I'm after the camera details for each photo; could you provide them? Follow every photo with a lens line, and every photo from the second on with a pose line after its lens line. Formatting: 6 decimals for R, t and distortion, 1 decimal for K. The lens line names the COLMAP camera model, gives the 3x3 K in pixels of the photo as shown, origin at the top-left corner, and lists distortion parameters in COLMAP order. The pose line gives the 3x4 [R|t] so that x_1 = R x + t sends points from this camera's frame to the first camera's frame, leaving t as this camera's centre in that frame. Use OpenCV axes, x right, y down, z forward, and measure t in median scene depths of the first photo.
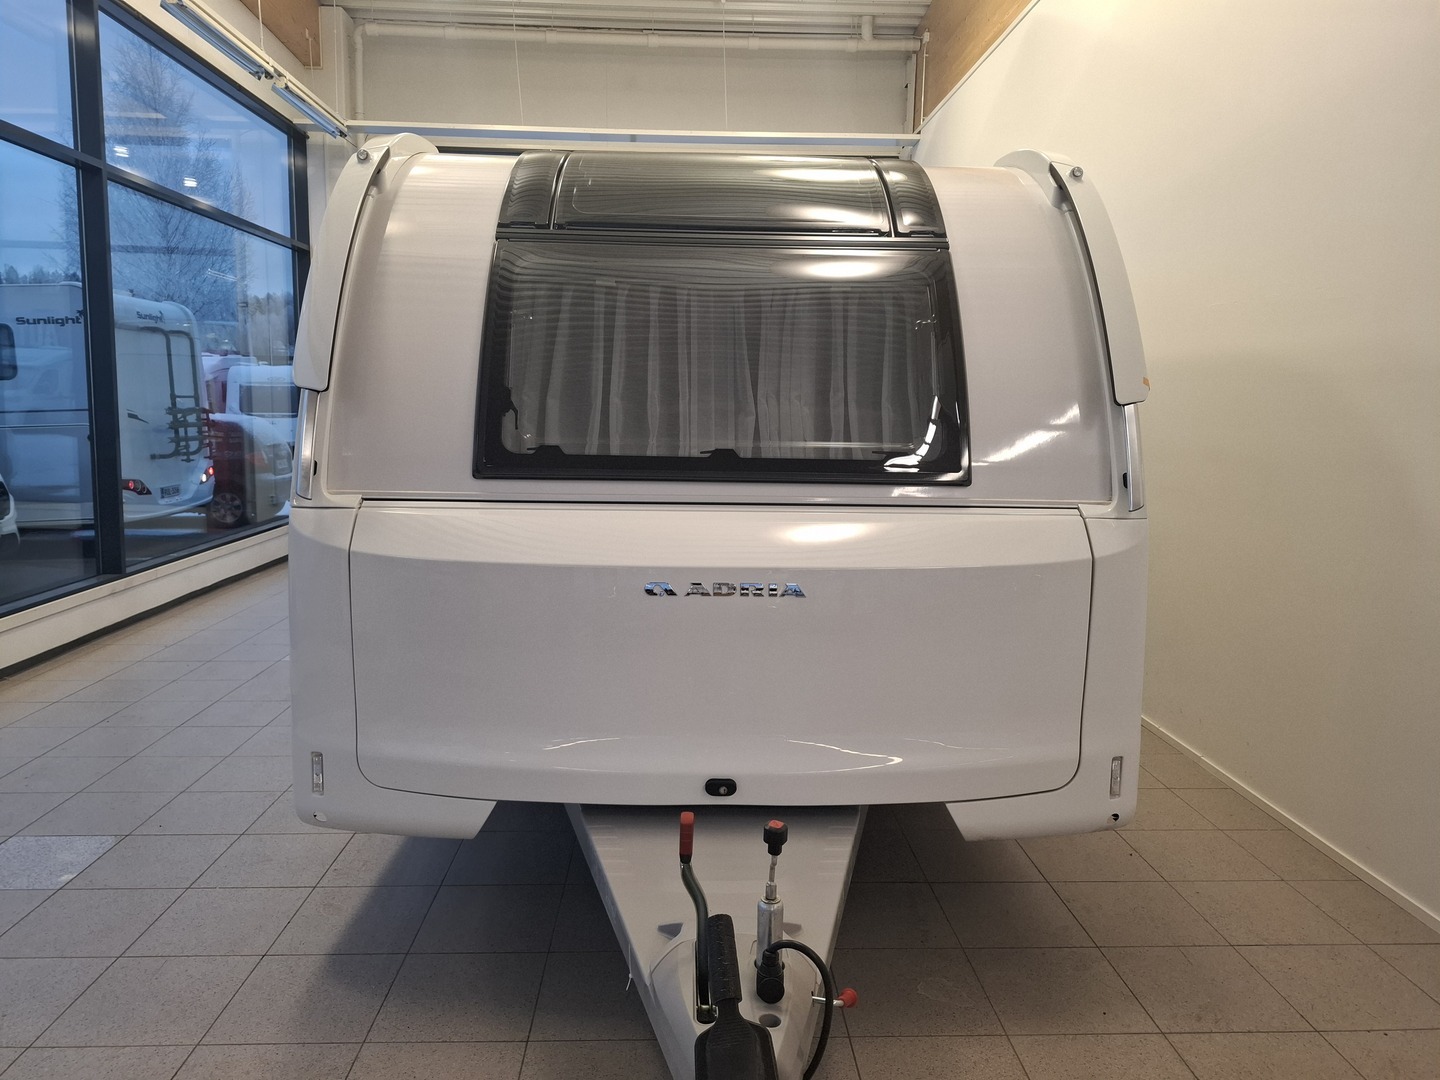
lens RADIAL K [[1004.7, 0, 725.7], [0, 1004.7, 517.8], [0, 0, 1]] dist [0.003825, -0.000206]
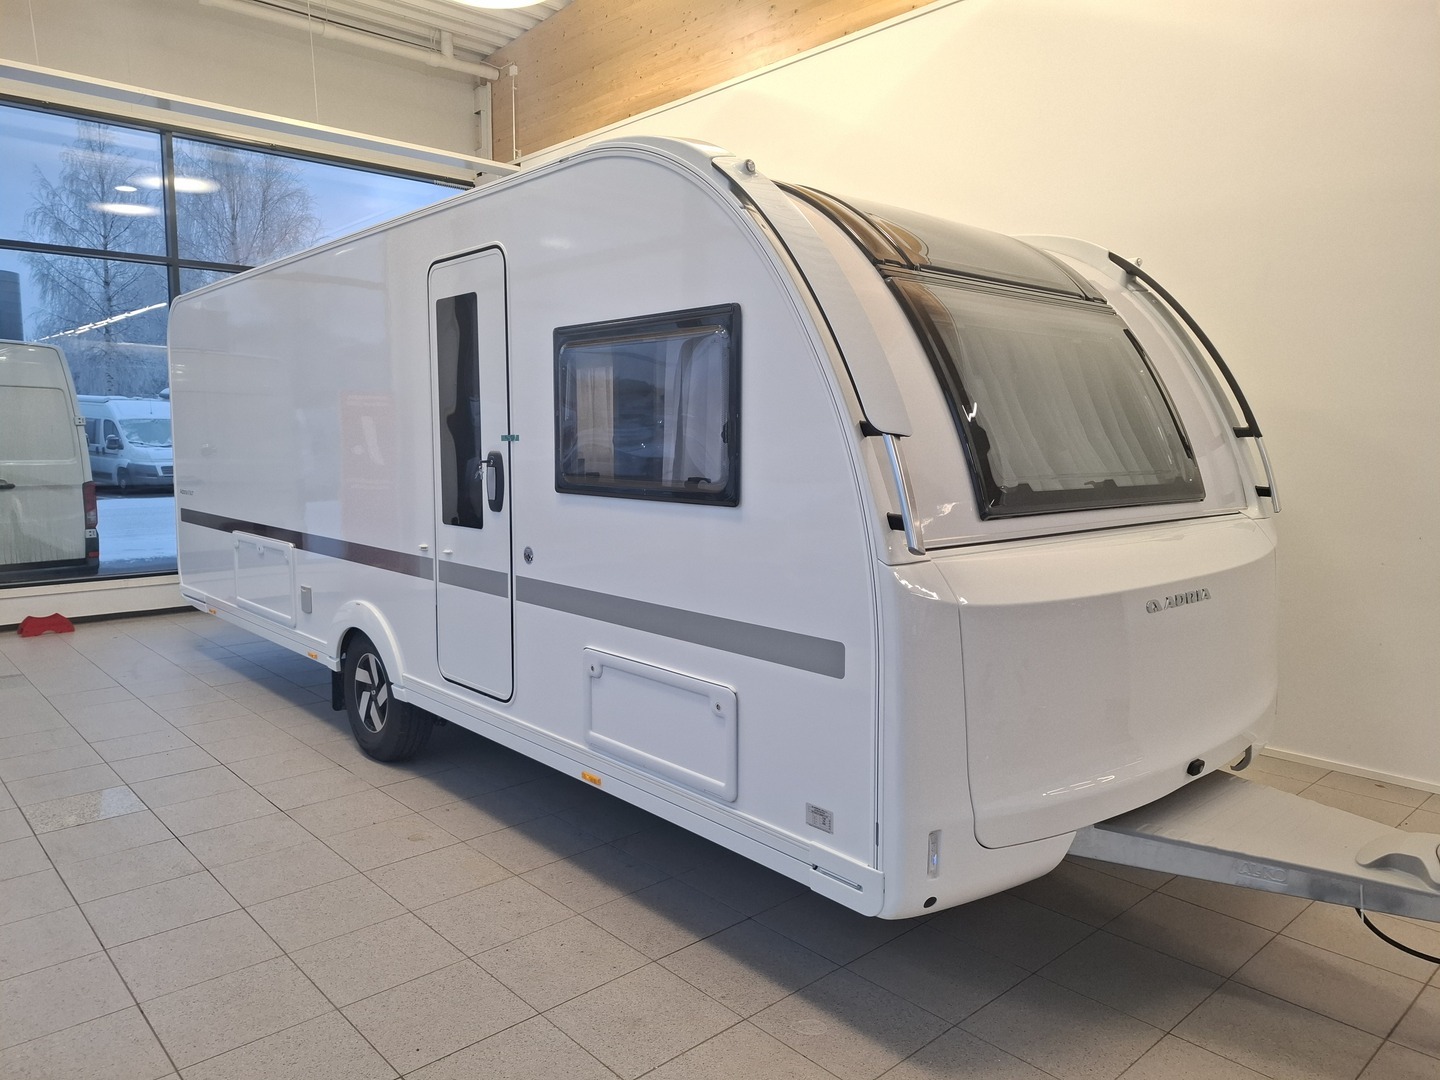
lens RADIAL K [[1007.8, 0, 720.0], [0, 1007.8, 540.0], [0, 0, 1]] dist [0.006089, 0.001462]
pose [[0.770835, -0.080631, 0.631912, -0.316335], [0.085909, 0.996053, 0.022300, -0.019023], [-0.631216, 0.037098, 0.774719, 0.115338]]
